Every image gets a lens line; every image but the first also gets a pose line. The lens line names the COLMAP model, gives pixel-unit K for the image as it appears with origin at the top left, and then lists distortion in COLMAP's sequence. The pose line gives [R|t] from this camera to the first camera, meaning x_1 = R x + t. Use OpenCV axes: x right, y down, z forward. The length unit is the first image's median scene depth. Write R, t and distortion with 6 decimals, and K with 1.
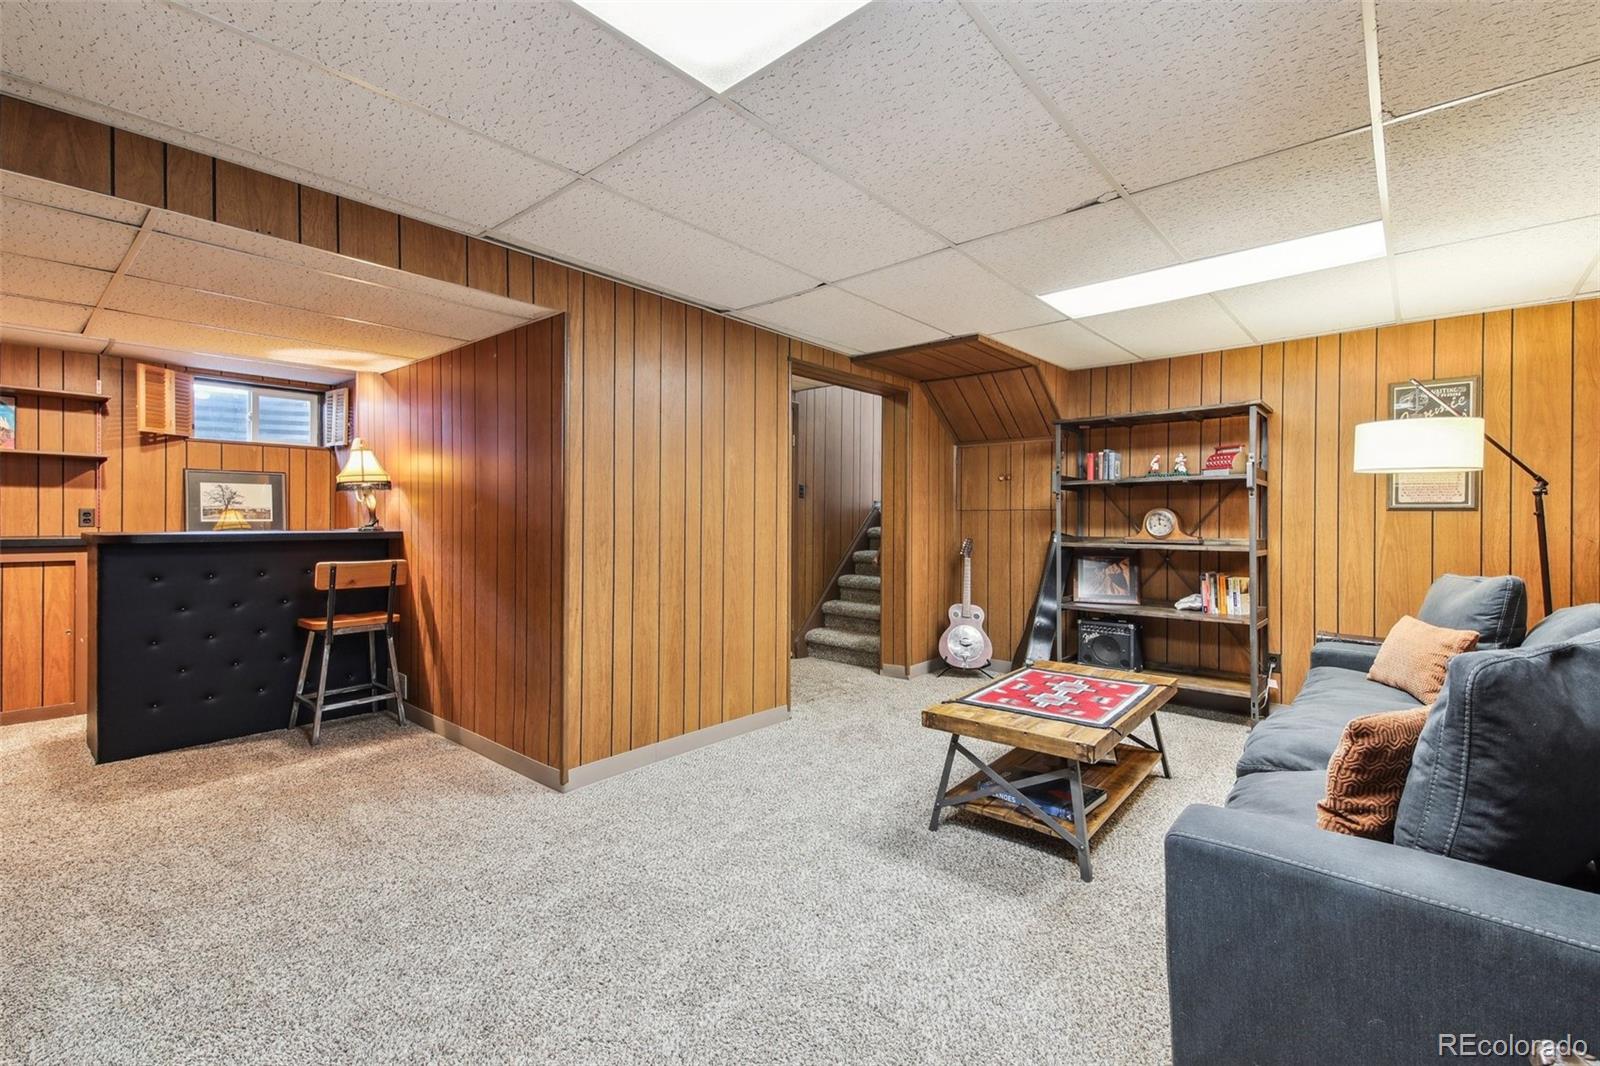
lens RADIAL K [[692.4, 0, 795.1], [0, 692.4, 513.9], [0, 0, 1]] dist [0.032908, -0.006122]
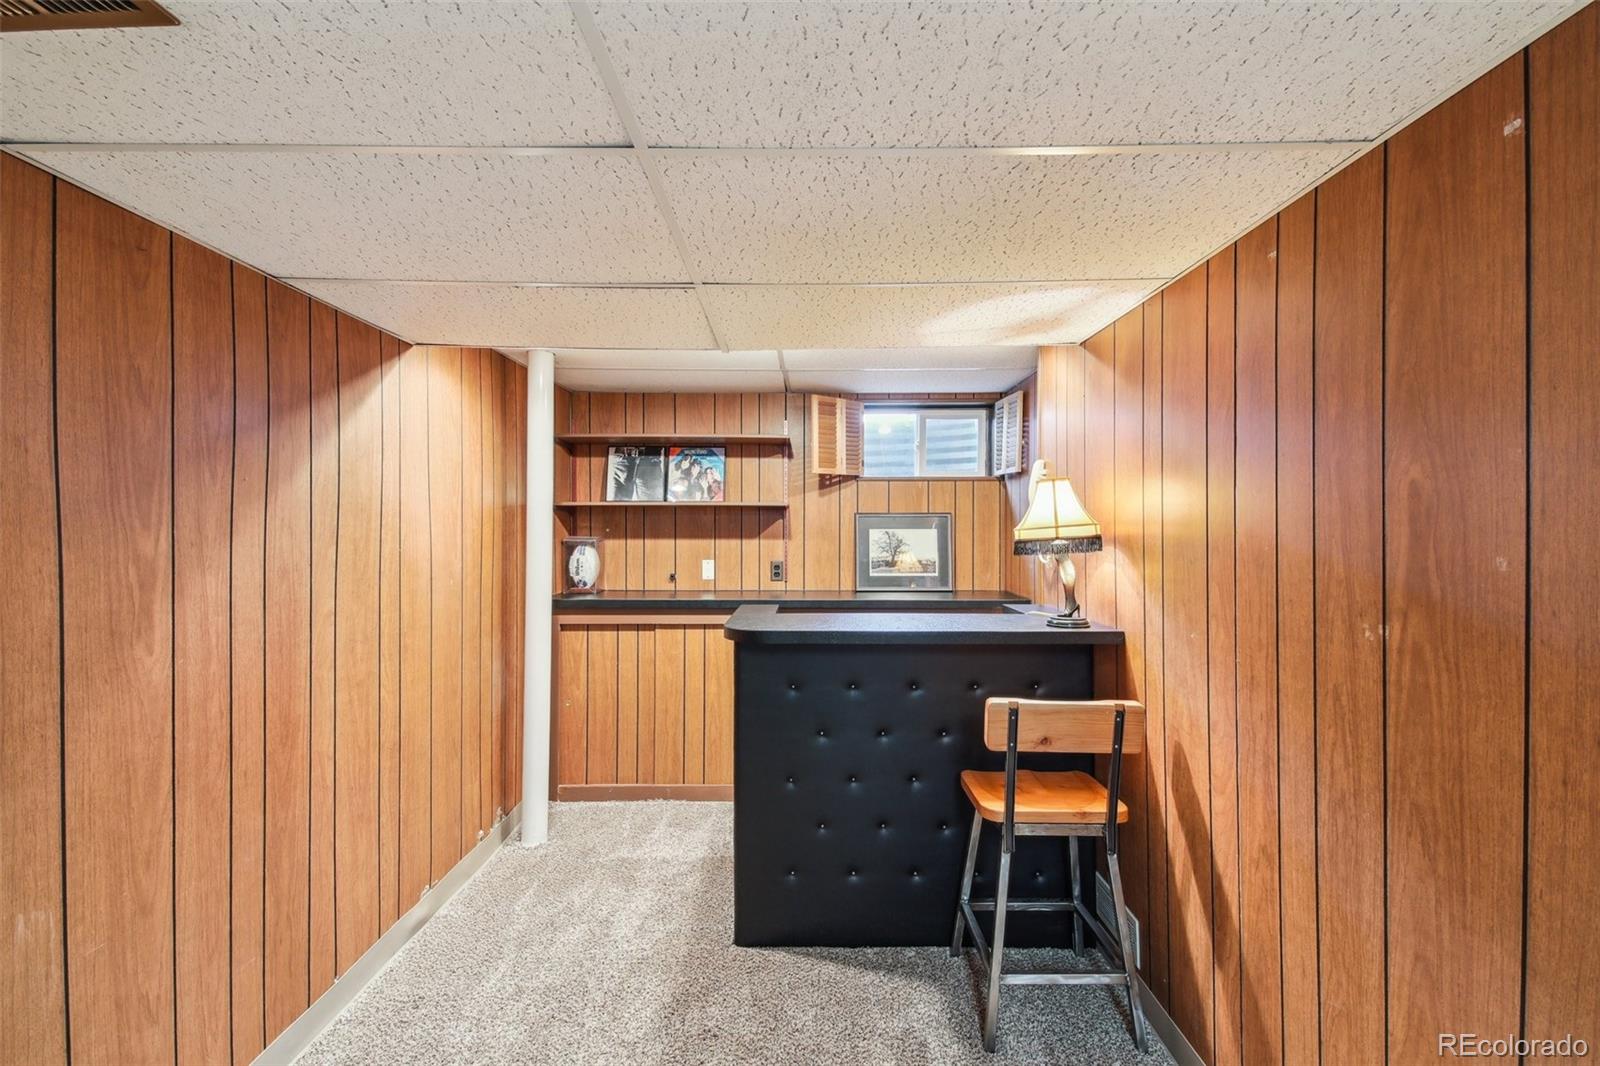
lens RADIAL K [[692.4, 0, 798.8], [0, 692.4, 532.1], [0, 0, 1]] dist [0.032908, -0.006122]
pose [[0.653009, -0.000607, -0.757350, -0.293256], [0.003906, 0.999989, 0.002567, -0.046702], [0.757340, -0.004634, 0.653004, 0.428465]]
